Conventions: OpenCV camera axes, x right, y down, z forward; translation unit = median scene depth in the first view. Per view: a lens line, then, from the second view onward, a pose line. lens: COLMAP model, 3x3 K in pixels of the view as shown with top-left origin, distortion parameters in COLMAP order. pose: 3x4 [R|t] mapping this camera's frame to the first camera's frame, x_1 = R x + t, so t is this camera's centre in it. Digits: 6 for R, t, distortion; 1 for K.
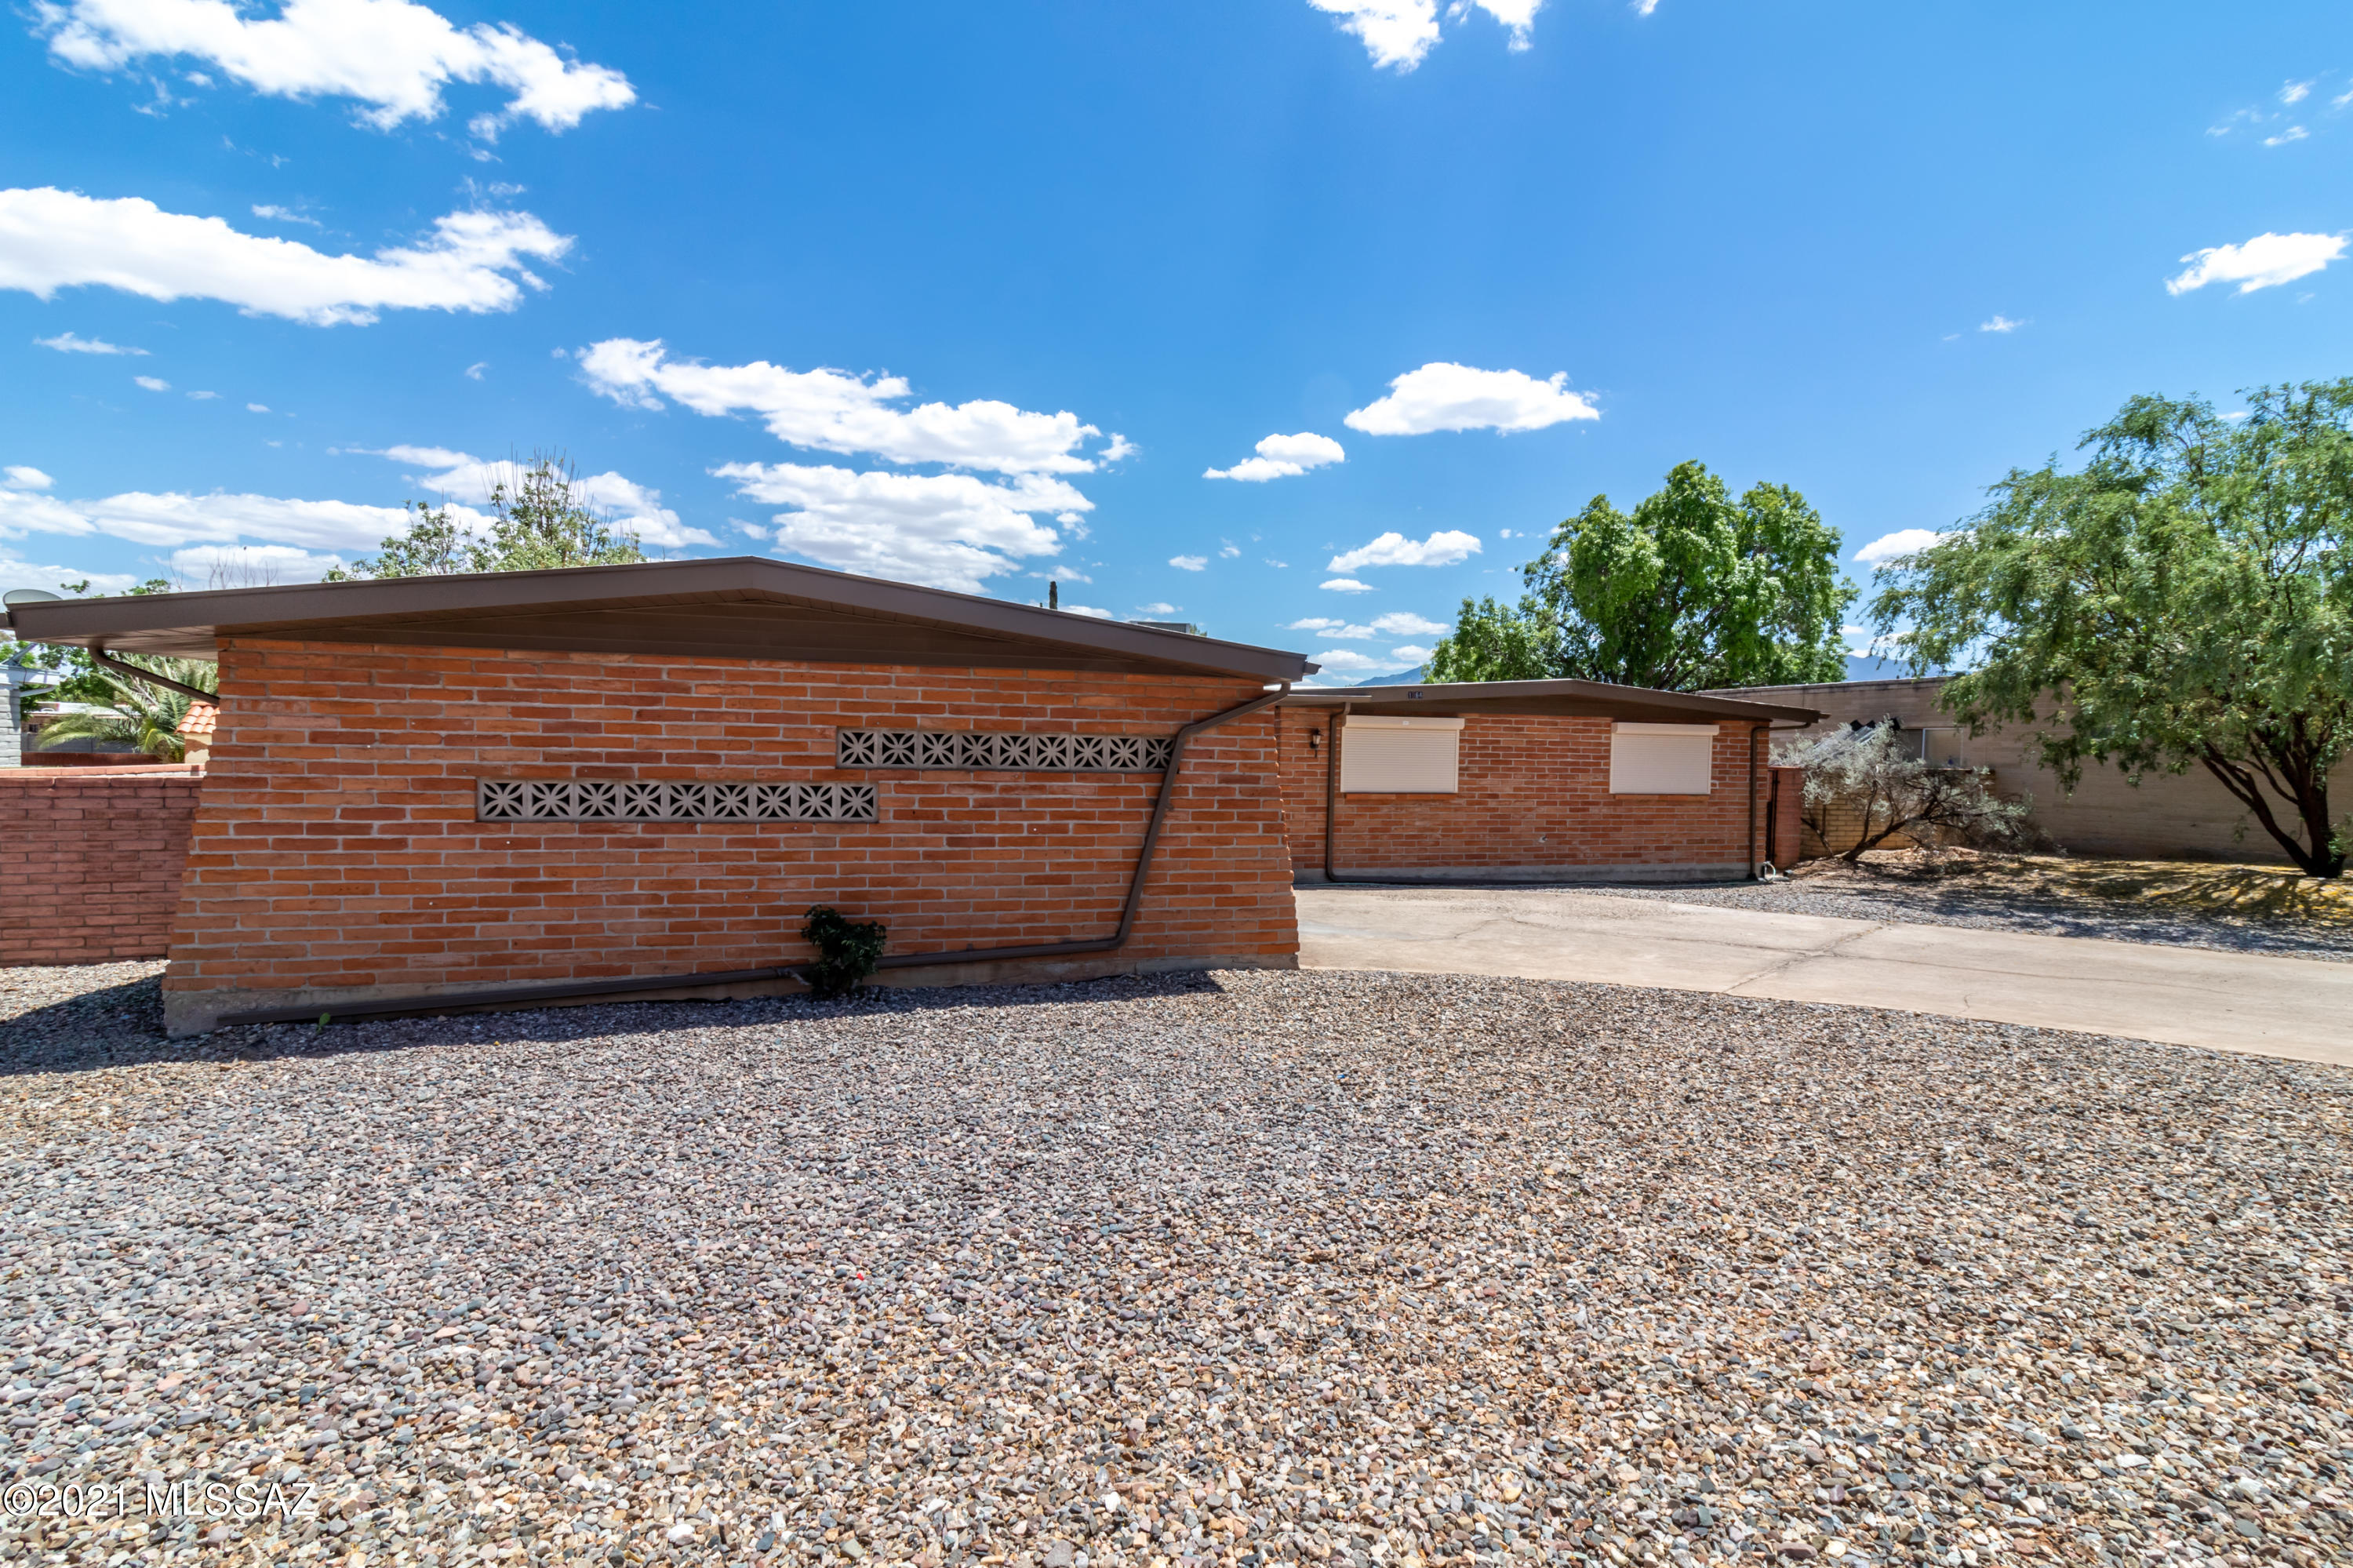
lens RADIAL K [[1132.7, 0, 1184.0], [0, 1132.7, 771.4], [0, 0, 1]] dist [-0.002652, 0.000002]
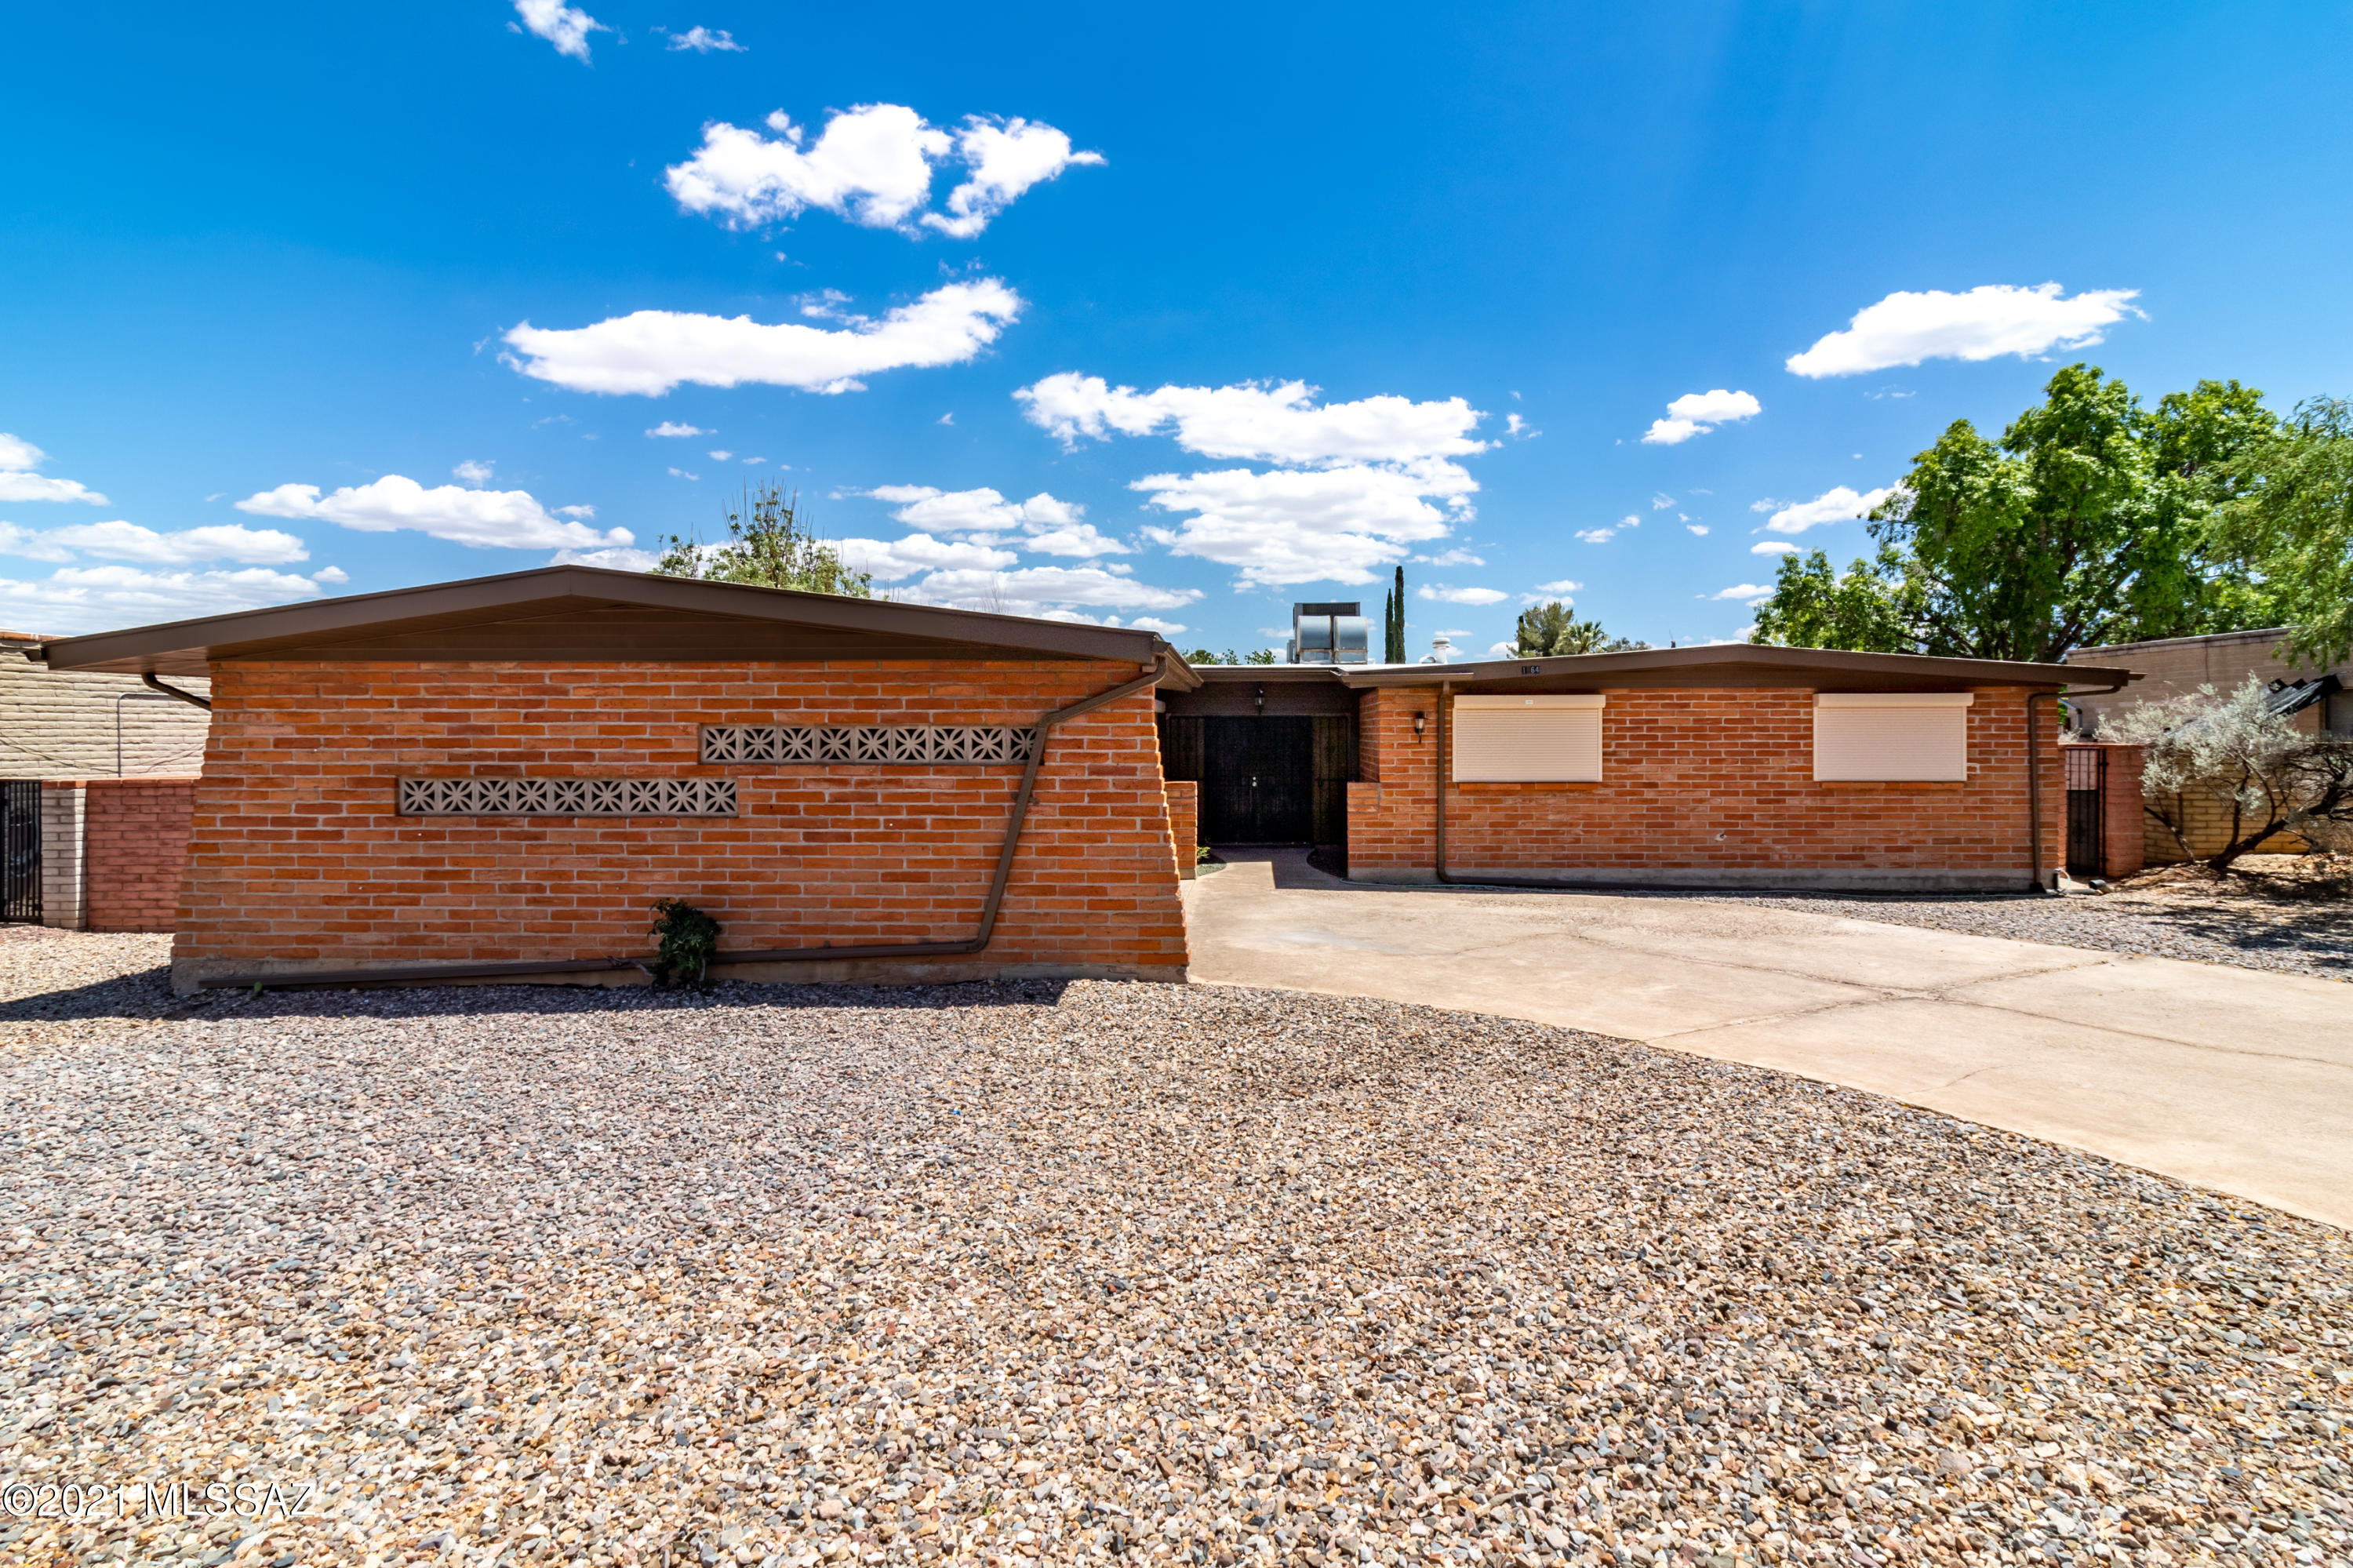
lens RADIAL K [[1144.8, 0, 1178.7], [0, 1144.8, 726.9], [0, 0, 1]] dist [-0.001001, -0.000170]
pose [[0.948004, -0.021691, -0.317519, 0.410284], [0.012385, 0.999433, -0.031299, 0.001288], [0.318018, 0.025739, 0.947735, 0.146735]]
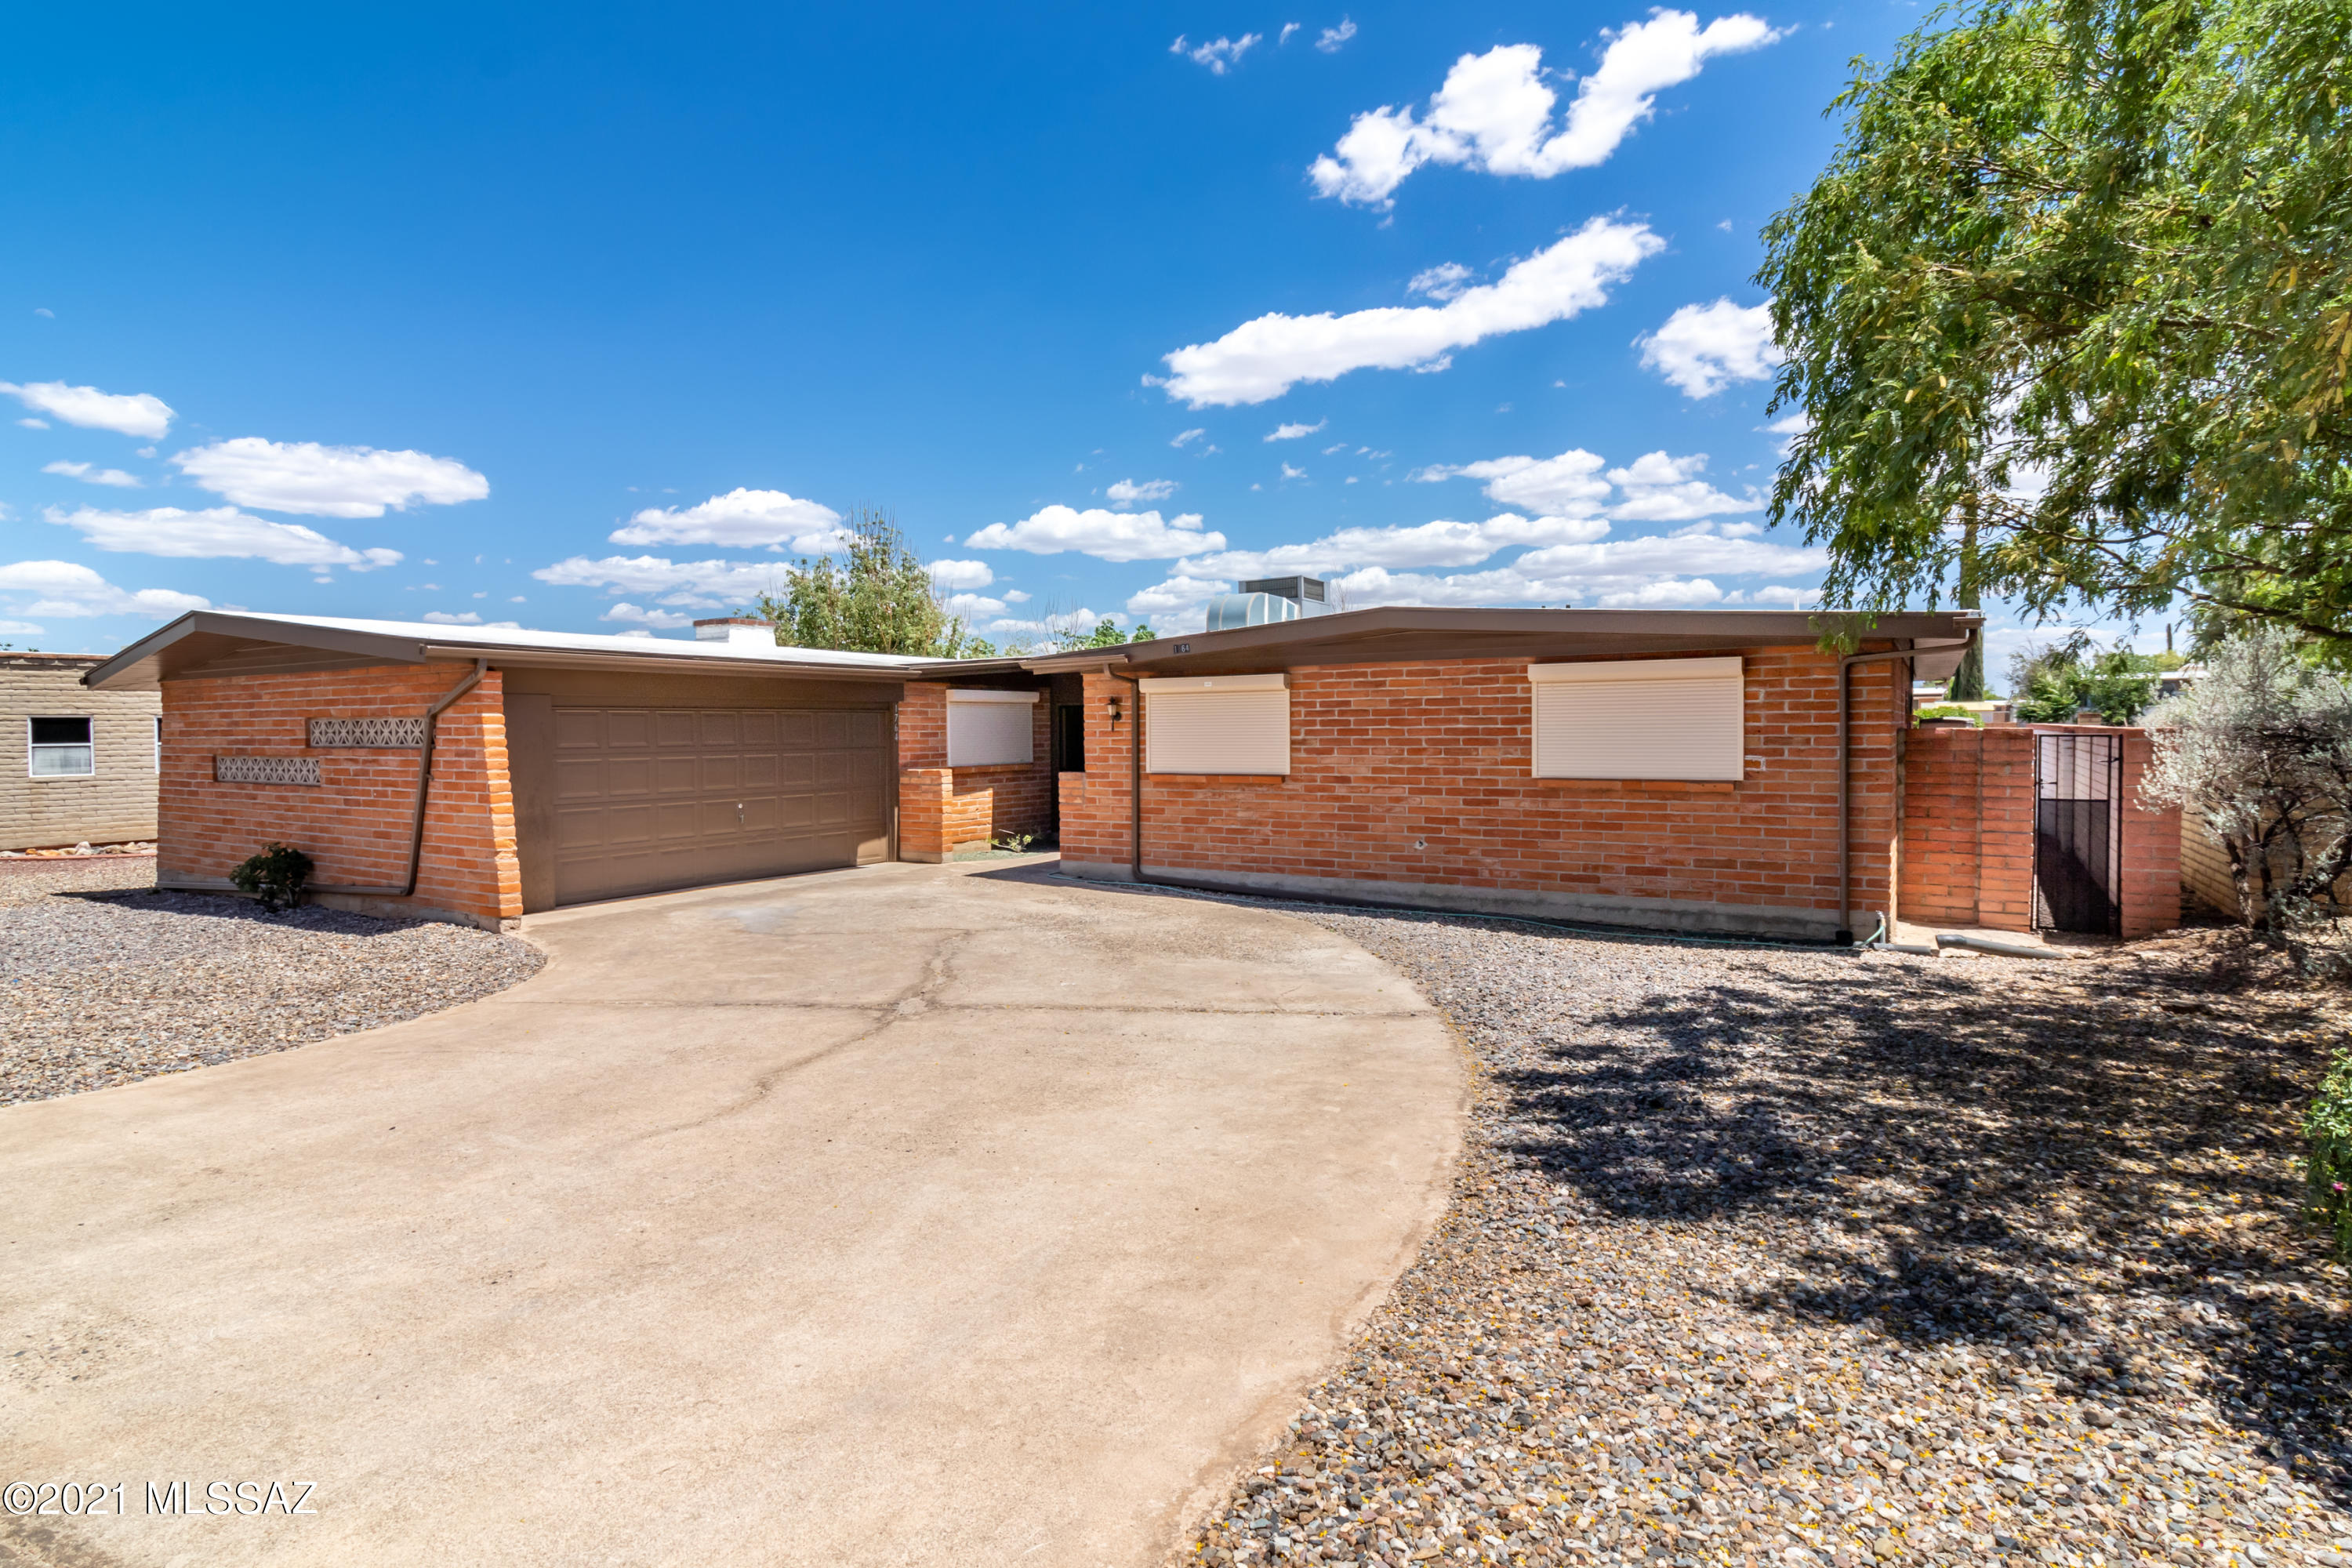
lens RADIAL K [[1214.7, 0, 1169.9], [0, 1214.7, 751.4], [0, 0, 1]] dist [-0.000087, 0.000011]
pose [[0.658228, -0.009607, -0.752757, 1.508692], [0.003699, 0.999948, -0.009528, 0.021097], [0.752809, 0.003487, 0.658230, 0.807303]]
